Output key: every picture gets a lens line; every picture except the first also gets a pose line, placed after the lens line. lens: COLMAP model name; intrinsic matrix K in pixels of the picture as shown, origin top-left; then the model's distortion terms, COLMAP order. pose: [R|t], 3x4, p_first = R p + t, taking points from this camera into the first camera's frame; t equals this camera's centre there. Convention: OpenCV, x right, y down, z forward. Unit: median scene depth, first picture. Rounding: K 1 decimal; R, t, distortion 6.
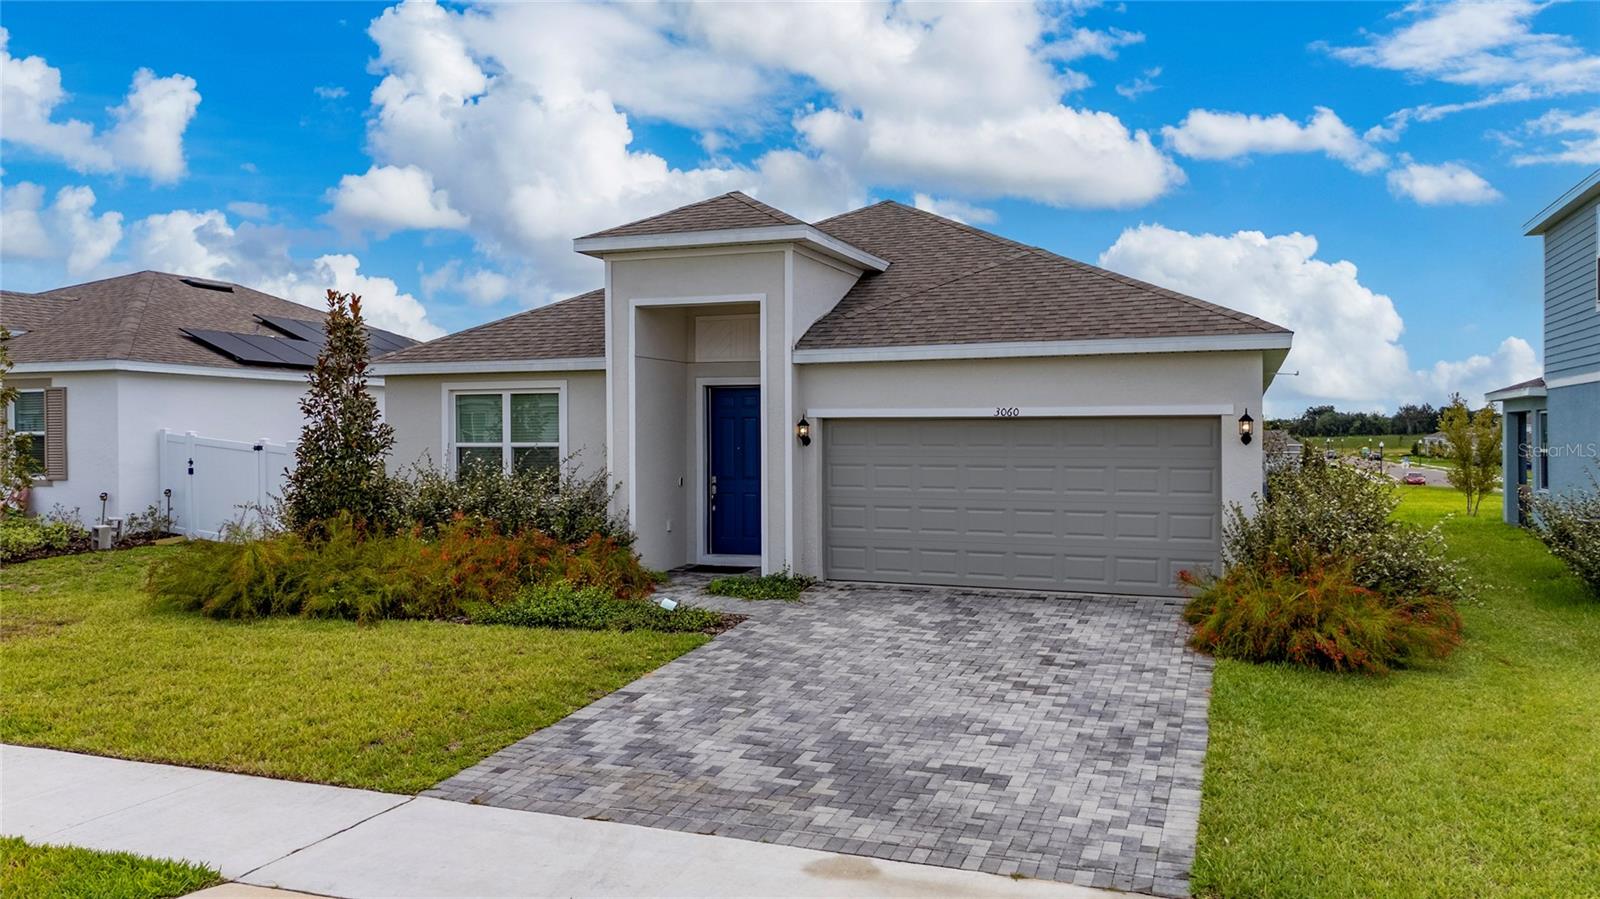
lens RADIAL K [[1178.3, 0, 803.1], [0, 1178.3, 448.3], [0, 0, 1]] dist [0.052866, -0.033276]
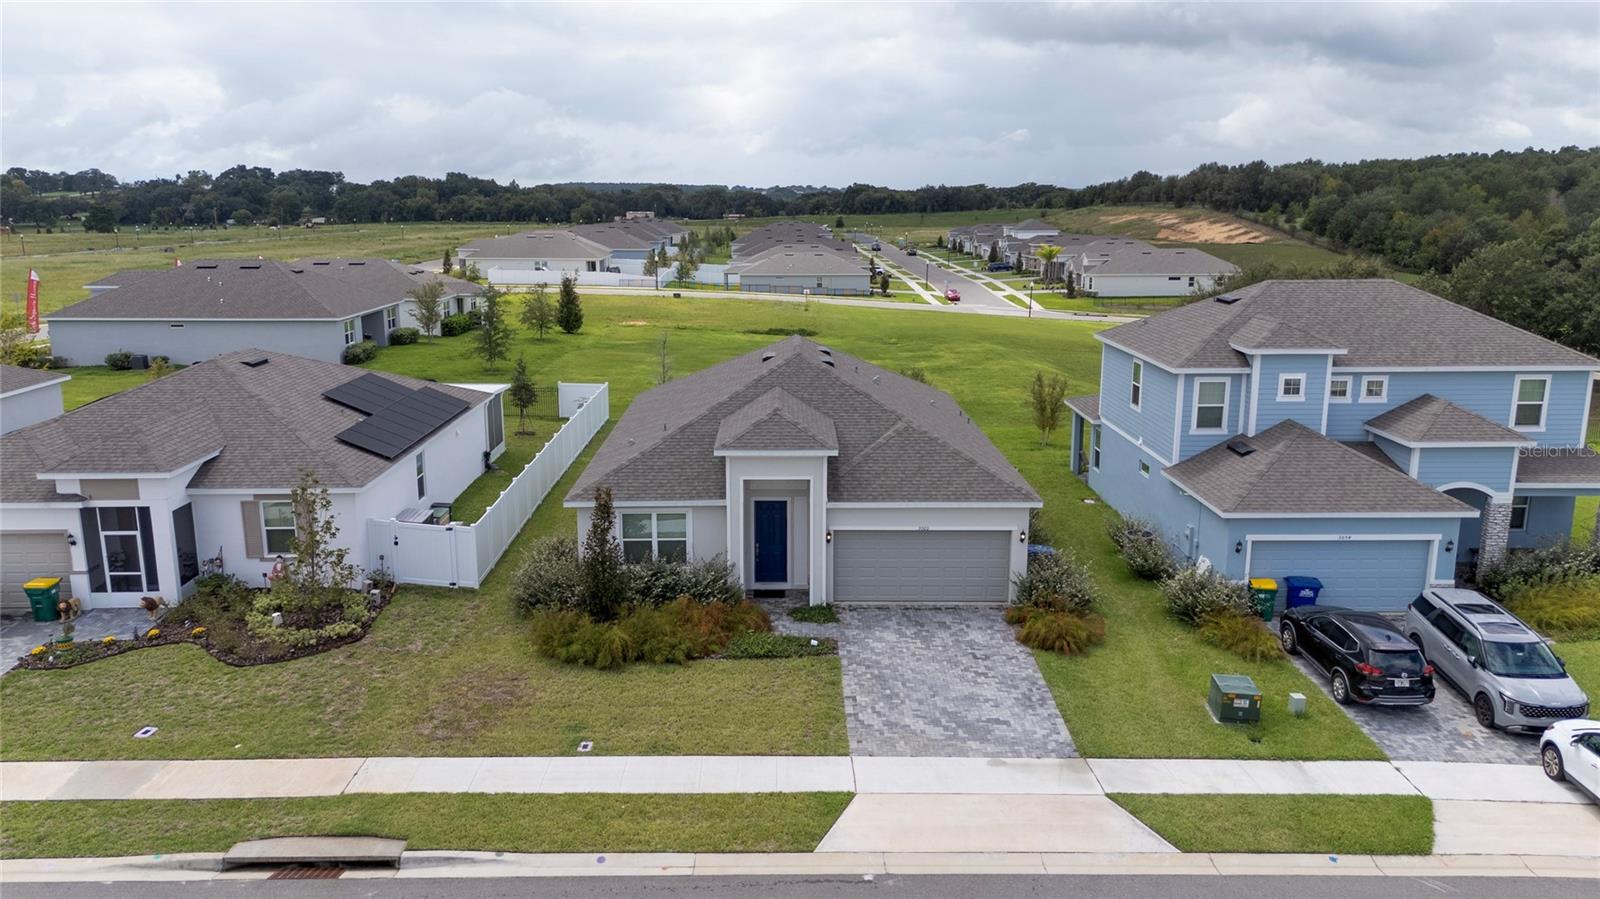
lens RADIAL K [[1178.3, 0, 790.8], [0, 1178.3, 442.8], [0, 0, 1]] dist [0.052866, -0.033276]
pose [[0.933962, -0.070102, 0.350429, -1.142117], [-0.001081, 0.980013, 0.198930, -0.869776], [-0.357370, -0.186172, 0.915219, -1.267498]]
